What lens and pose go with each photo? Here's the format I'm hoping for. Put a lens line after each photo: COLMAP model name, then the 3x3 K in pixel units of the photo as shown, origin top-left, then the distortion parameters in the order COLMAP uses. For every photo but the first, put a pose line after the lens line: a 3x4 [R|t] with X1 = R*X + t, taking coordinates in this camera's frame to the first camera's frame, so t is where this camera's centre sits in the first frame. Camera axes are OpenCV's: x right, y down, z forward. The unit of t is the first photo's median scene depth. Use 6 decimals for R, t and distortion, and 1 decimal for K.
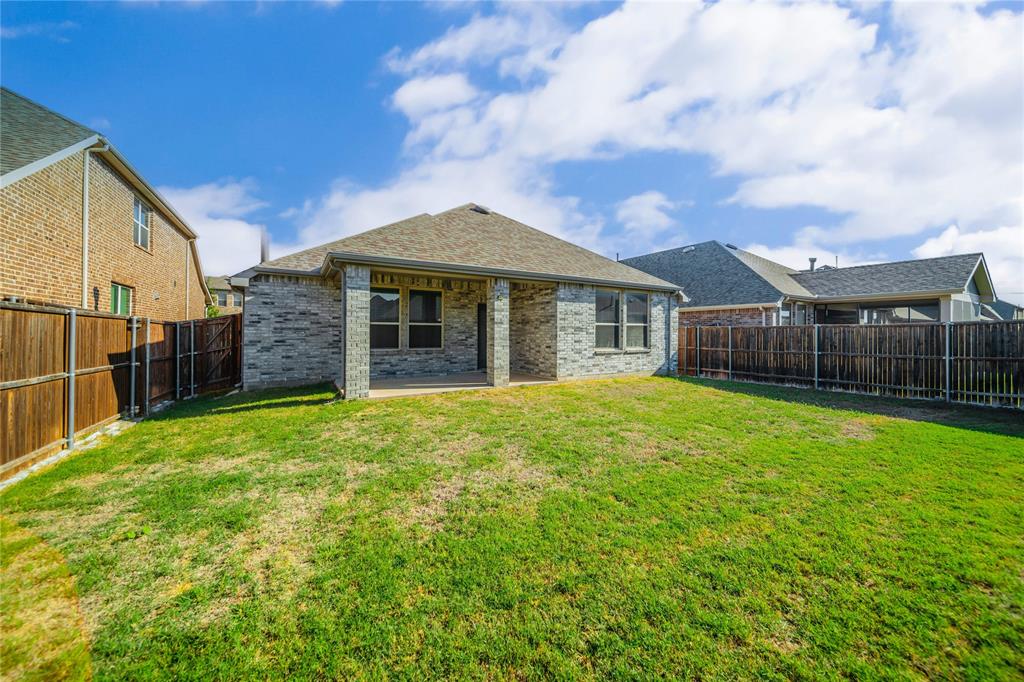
lens RADIAL K [[377.1, 0, 515.1], [0, 377.1, 331.9], [0, 0, 1]] dist [0.001194, 0.000054]
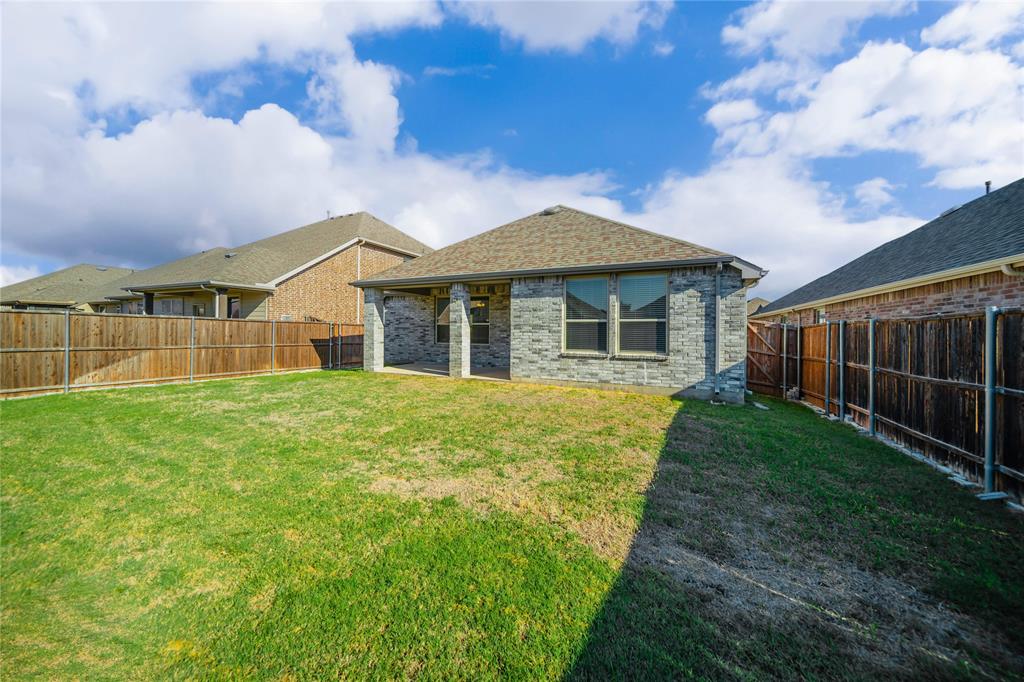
lens RADIAL K [[377.1, 0, 512.1], [0, 377.1, 335.6], [0, 0, 1]] dist [0.001194, 0.000054]
pose [[0.534706, 0.010122, -0.844977, 0.875500], [-0.007004, 0.999947, 0.007546, 0.006850], [0.845009, 0.001884, 0.534749, 0.452885]]
